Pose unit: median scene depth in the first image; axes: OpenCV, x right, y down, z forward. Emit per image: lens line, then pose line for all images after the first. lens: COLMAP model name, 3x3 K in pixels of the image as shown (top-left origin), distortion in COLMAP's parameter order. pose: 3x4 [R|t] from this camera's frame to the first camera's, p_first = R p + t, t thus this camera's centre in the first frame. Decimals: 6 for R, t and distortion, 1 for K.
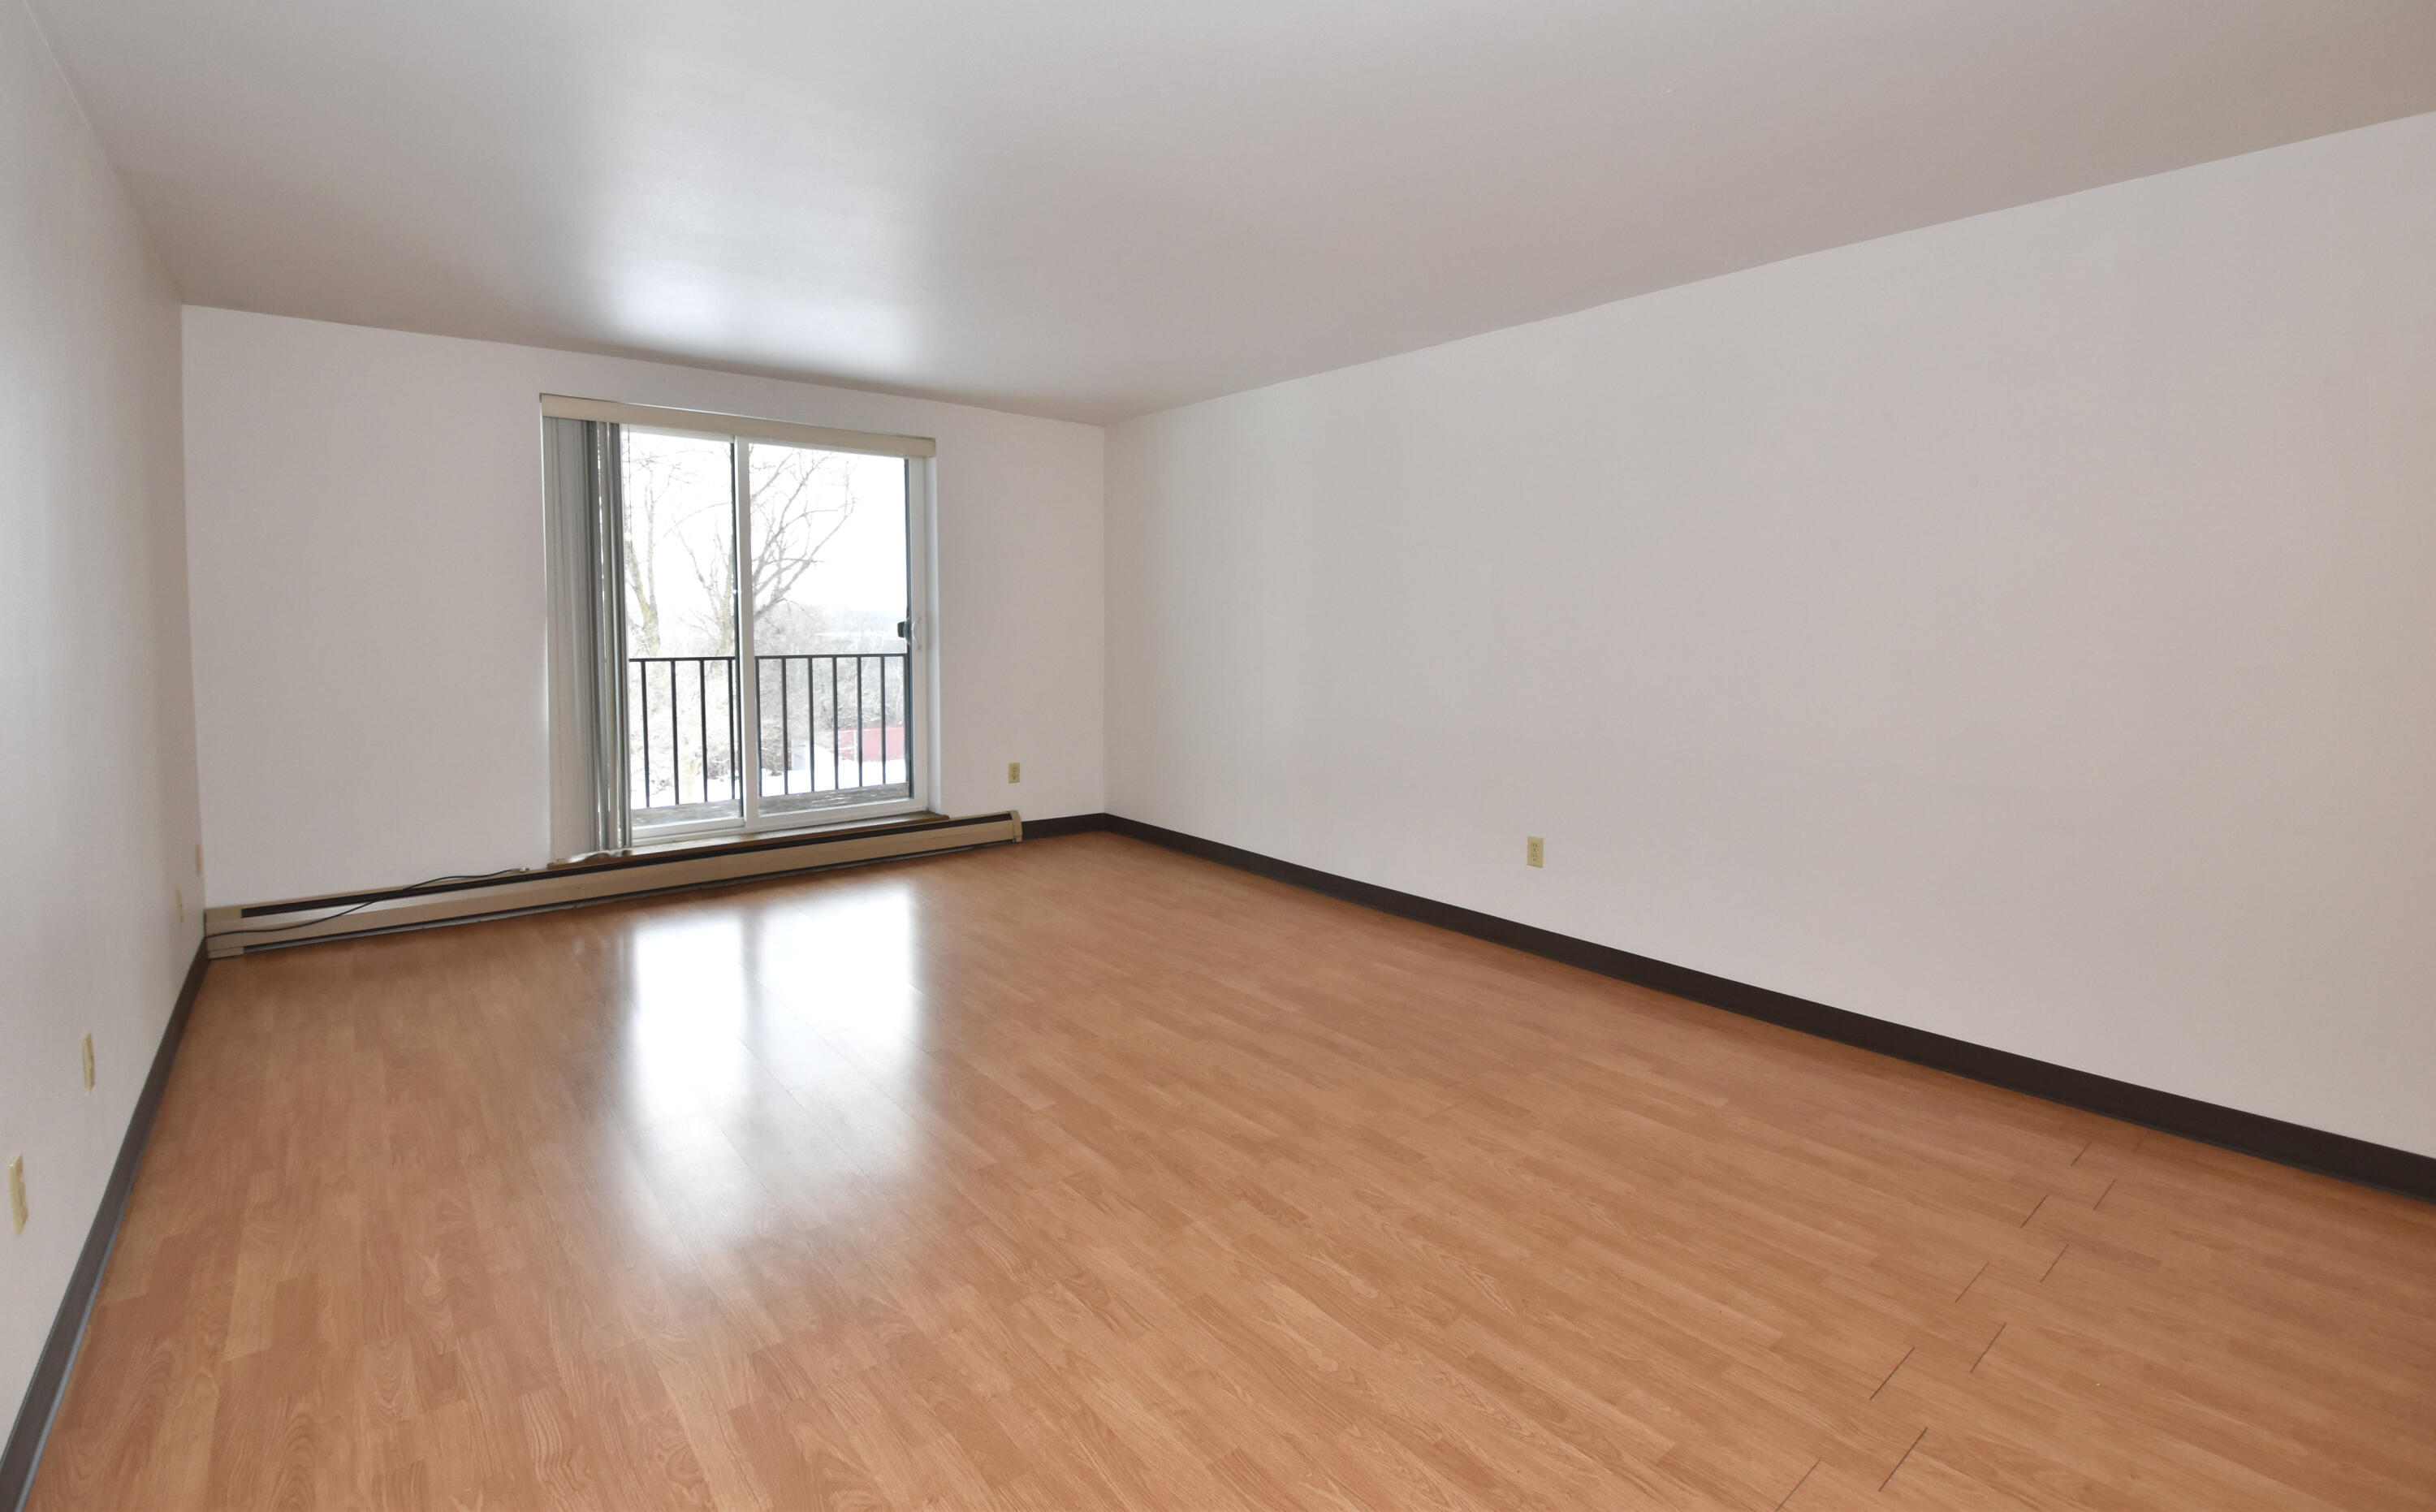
lens RADIAL K [[1071.9, 0, 1218.3], [0, 1071.9, 681.0], [0, 0, 1]] dist [0.001061, -0.020228]
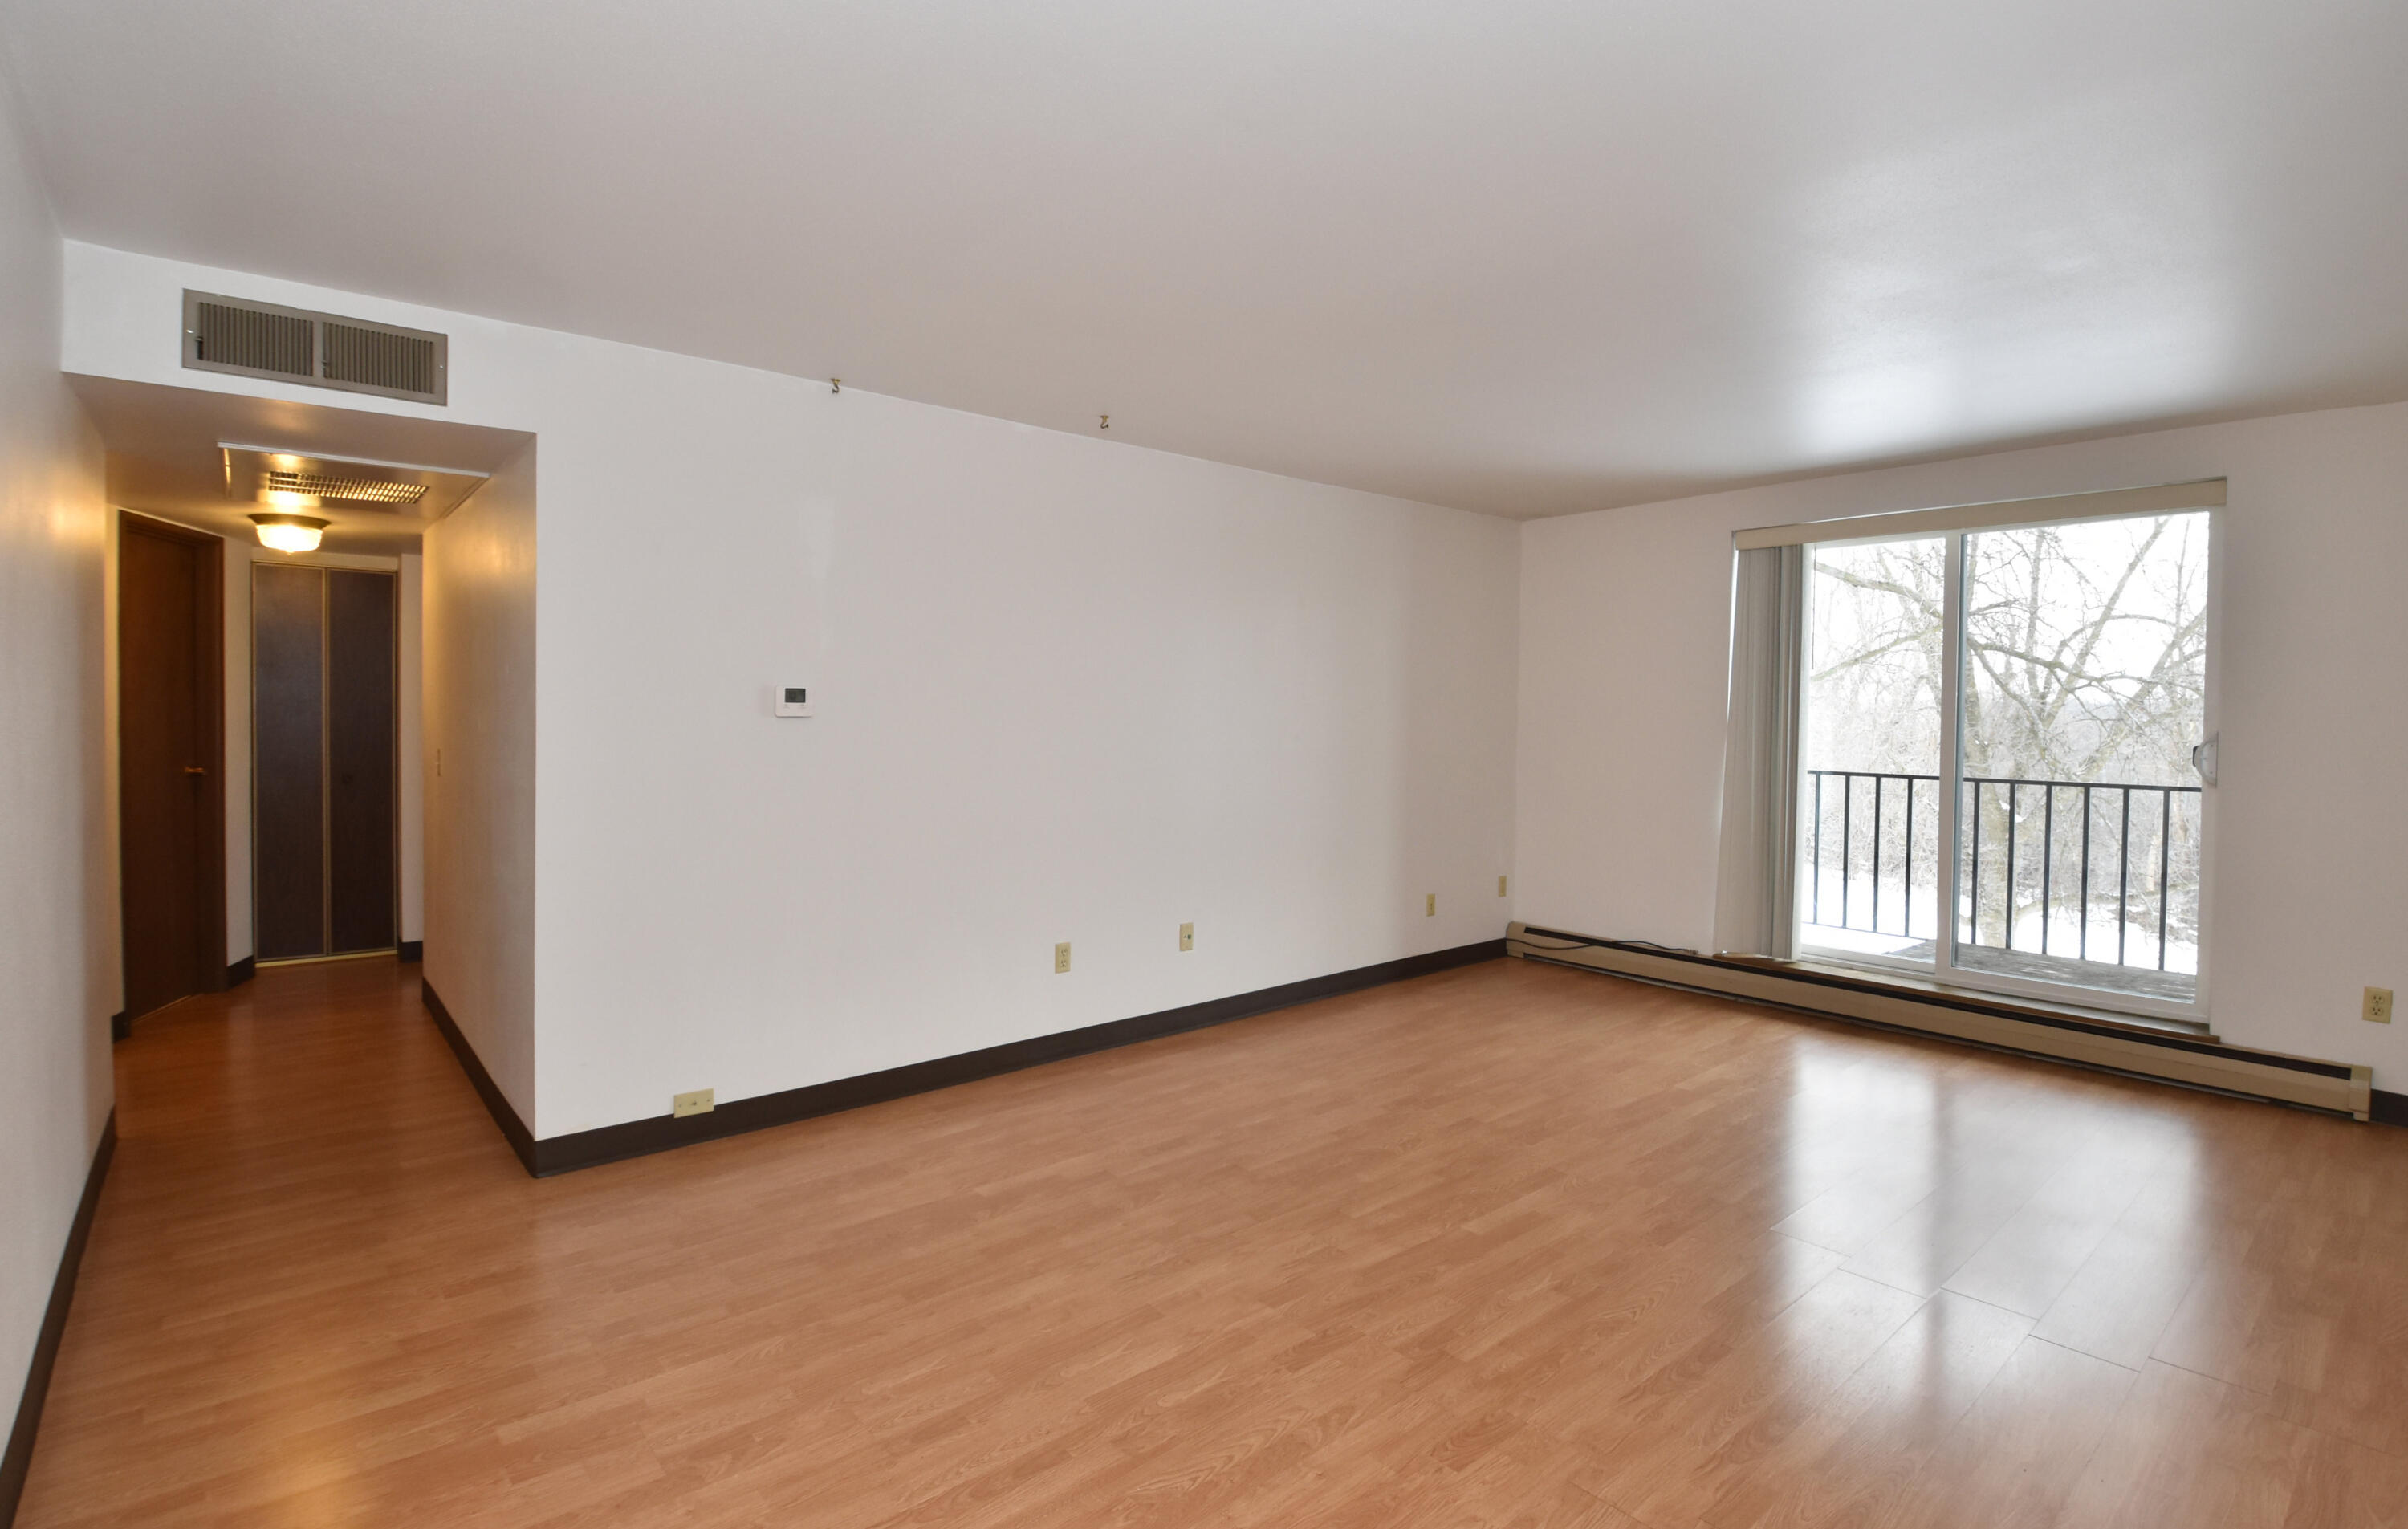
lens RADIAL K [[1133.8, 0, 1204.0], [0, 1133.8, 764.5], [0, 0, 1]] dist [0.015185, -0.023750]
pose [[0.024370, 0.045057, -0.998687, 0.819053], [-0.069235, 0.996661, 0.043276, -0.058889], [0.997303, 0.068089, 0.027408, 0.657319]]
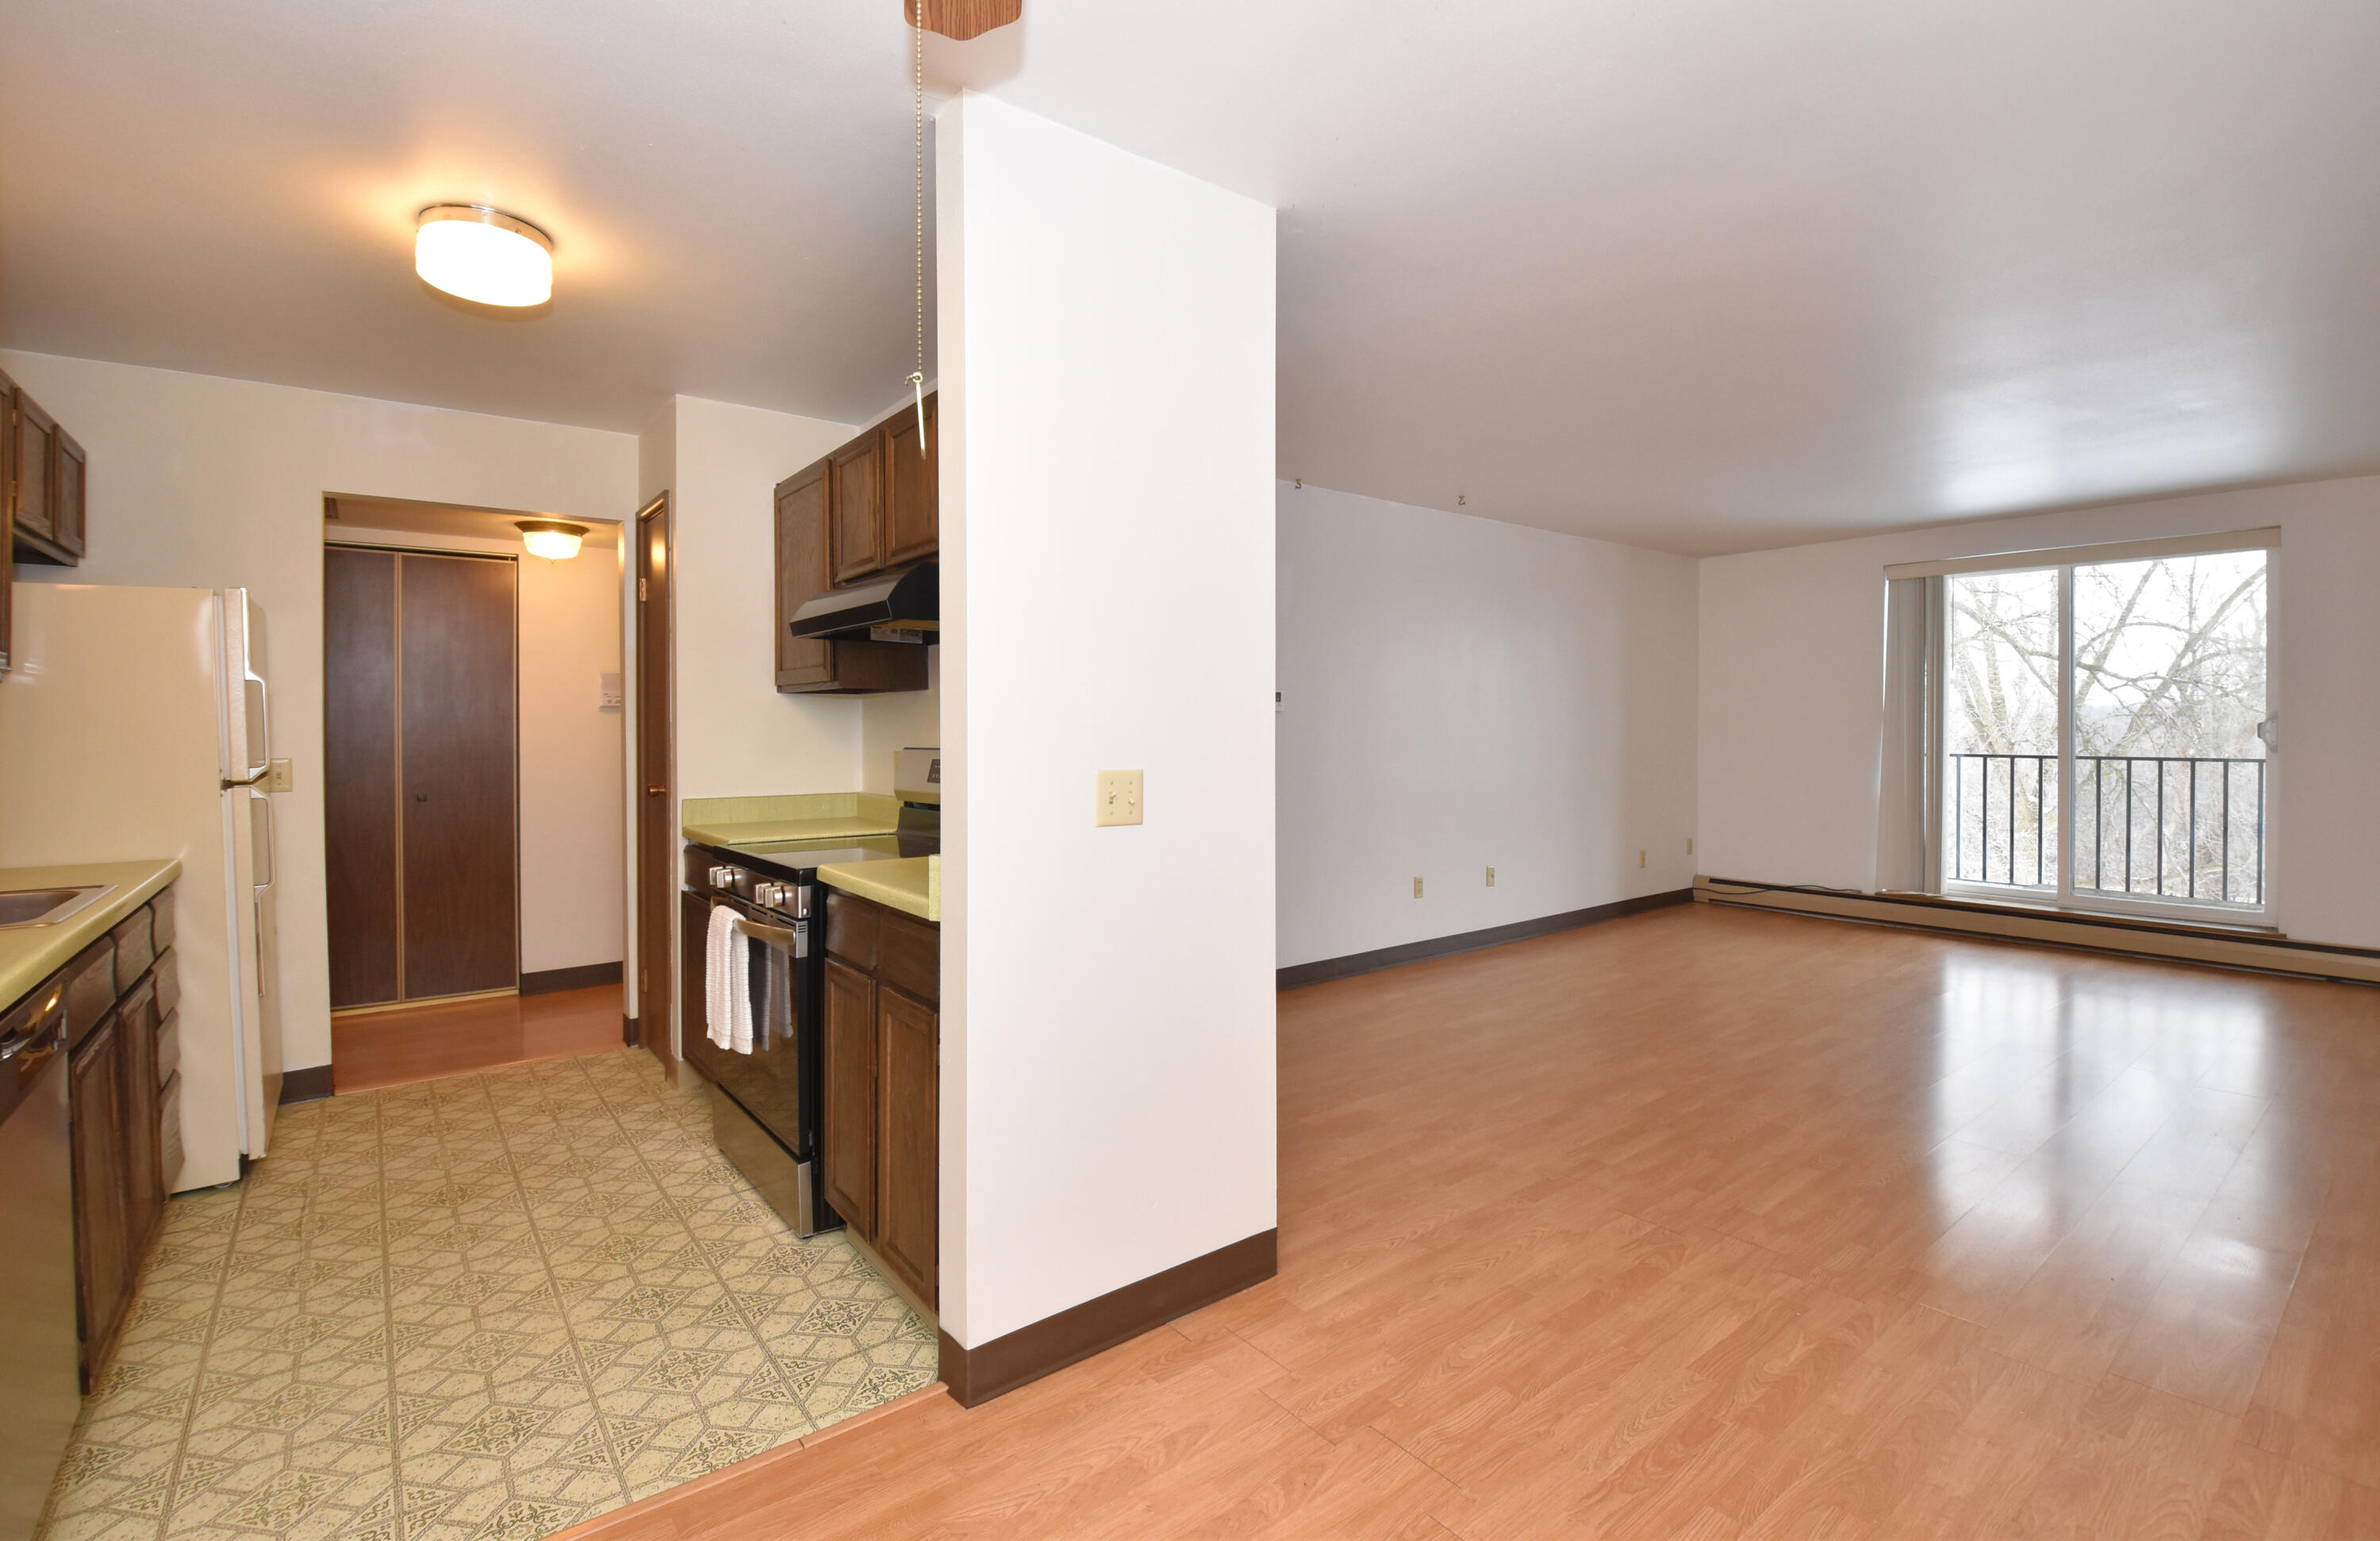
lens RADIAL K [[1064.3, 0, 1172.4], [0, 1064.3, 749.6], [0, 0, 1]] dist [-0.031189, -0.000617]
pose [[-0.034747, 0.020896, -0.999178, 1.245587], [-0.055862, 0.998178, 0.022818, 0.003649], [0.997834, 0.056609, -0.033516, 0.147061]]
